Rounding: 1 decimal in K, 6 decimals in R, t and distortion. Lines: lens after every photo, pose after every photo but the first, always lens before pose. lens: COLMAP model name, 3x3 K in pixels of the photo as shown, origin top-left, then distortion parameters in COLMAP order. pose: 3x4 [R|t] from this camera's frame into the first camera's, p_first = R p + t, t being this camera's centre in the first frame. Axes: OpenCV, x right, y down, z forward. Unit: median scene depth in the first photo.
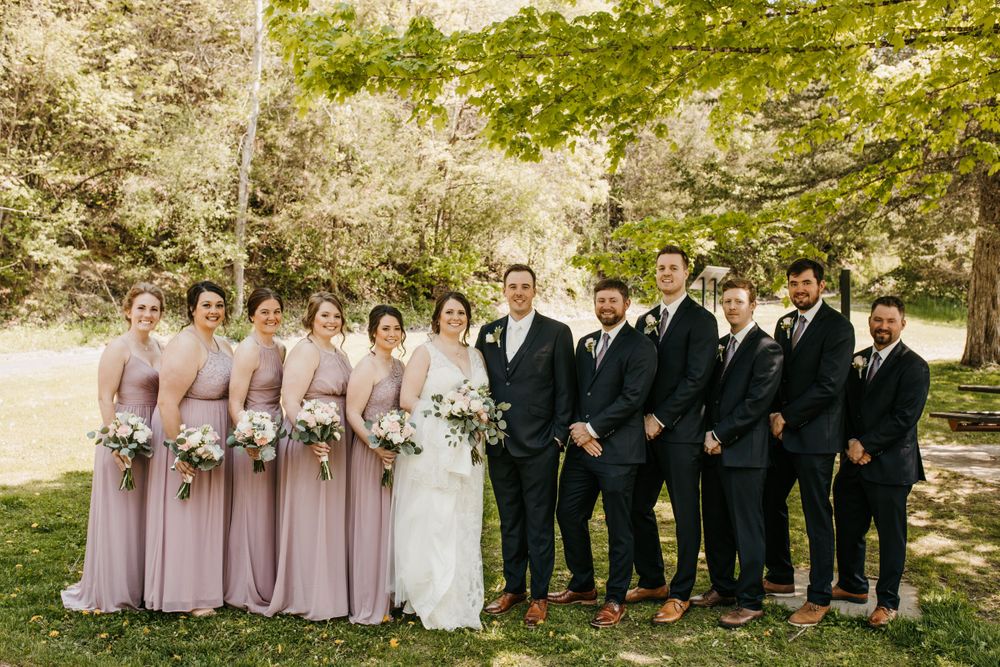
lens RADIAL K [[958.8, 0, 496.0], [0, 958.8, 335.7], [0, 0, 1]] dist [-0.026969, 0.000000]
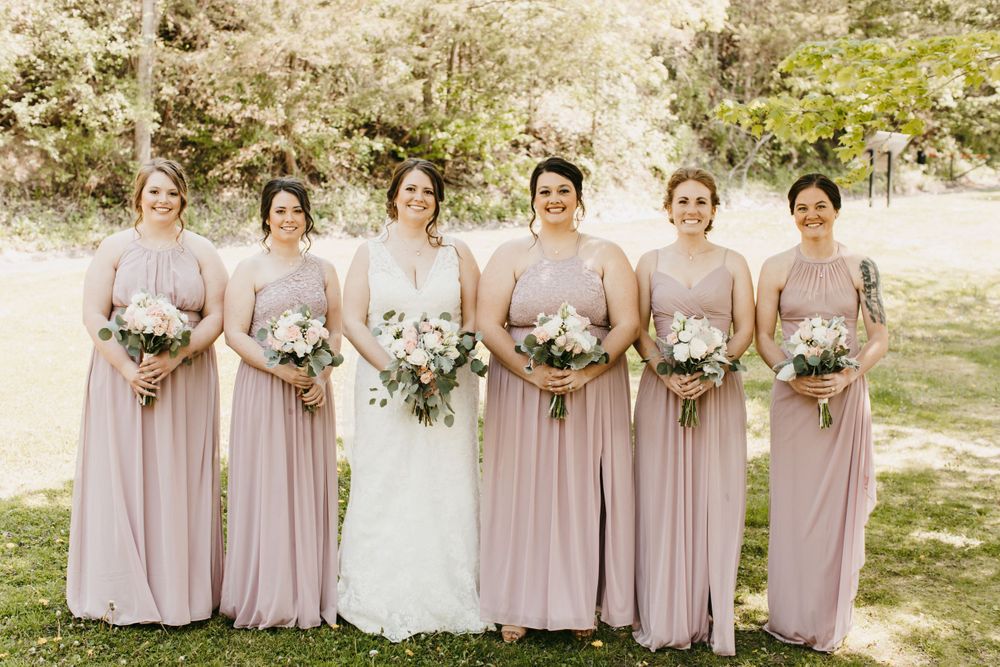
lens RADIAL K [[1461.4, 0, 504.7], [0, 1461.4, 324.9], [0, 0, 1]] dist [-0.108951, 0.000000]
pose [[0.999905, 0.002349, -0.013566, -0.015560], [-0.001520, 0.998150, 0.060777, -0.003359], [0.013684, -0.060750, 0.998059, 0.034623]]
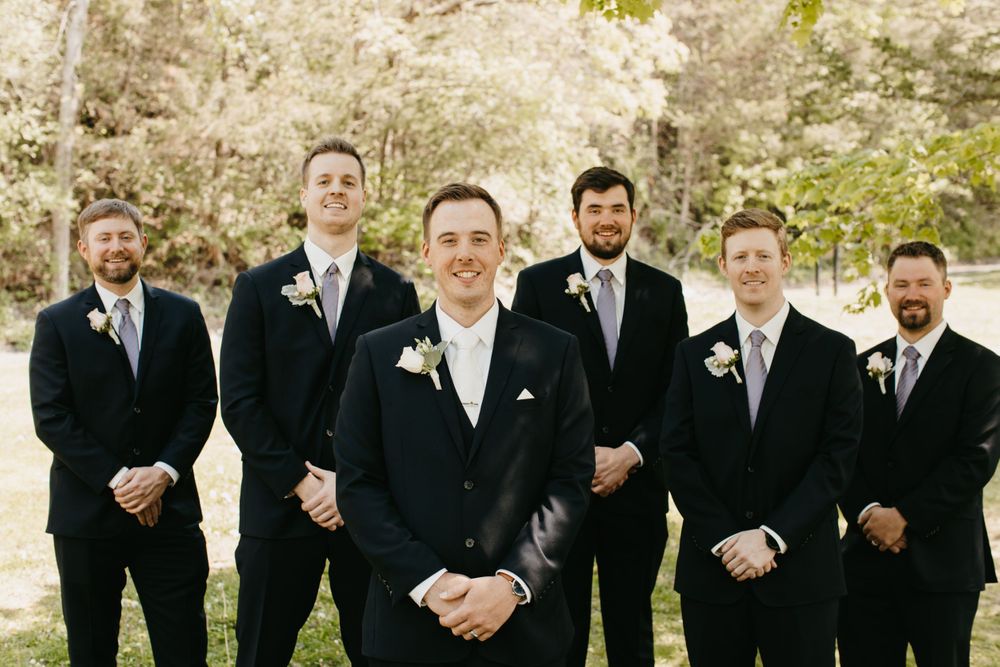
lens RADIAL K [[1461.4, 0, 500.6], [0, 1461.4, 341.4], [0, 0, 1]] dist [-0.108951, 0.000000]
pose [[0.999643, -0.005928, 0.026040, -0.014416], [0.005696, 0.999943, 0.008991, -0.003458], [-0.026092, -0.008840, 0.999620, 0.074389]]
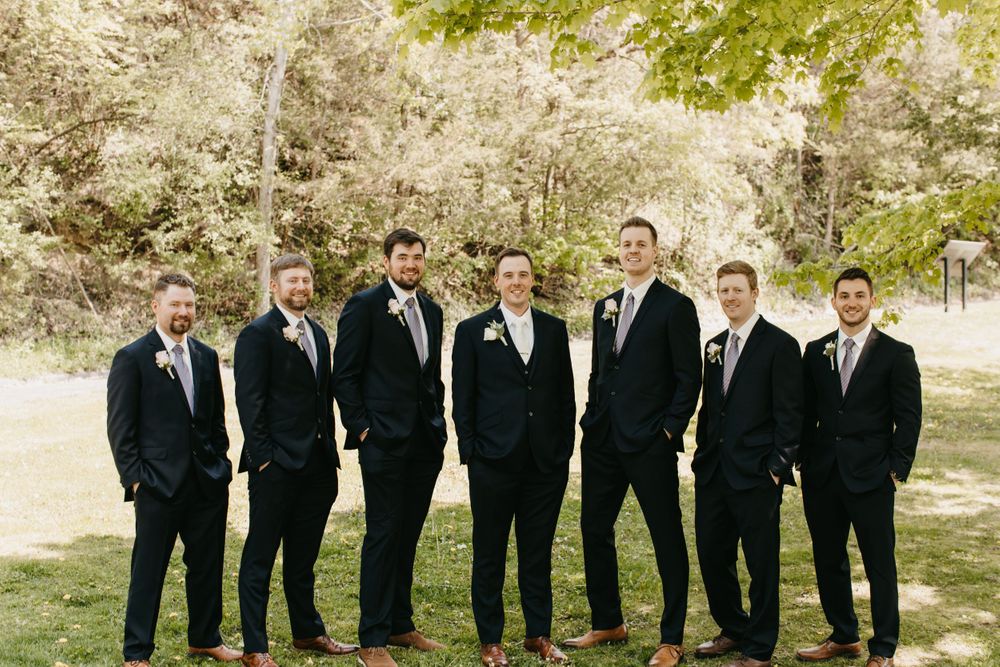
lens RADIAL K [[1461.4, 0, 503.2], [0, 1461.4, 337.7], [0, 0, 1]] dist [-0.108951, 0.000000]
pose [[0.996312, -0.014899, -0.084497, -0.008187], [0.014134, 0.999854, -0.009640, 0.000190], [0.084628, 0.008410, 0.996377, -0.039007]]
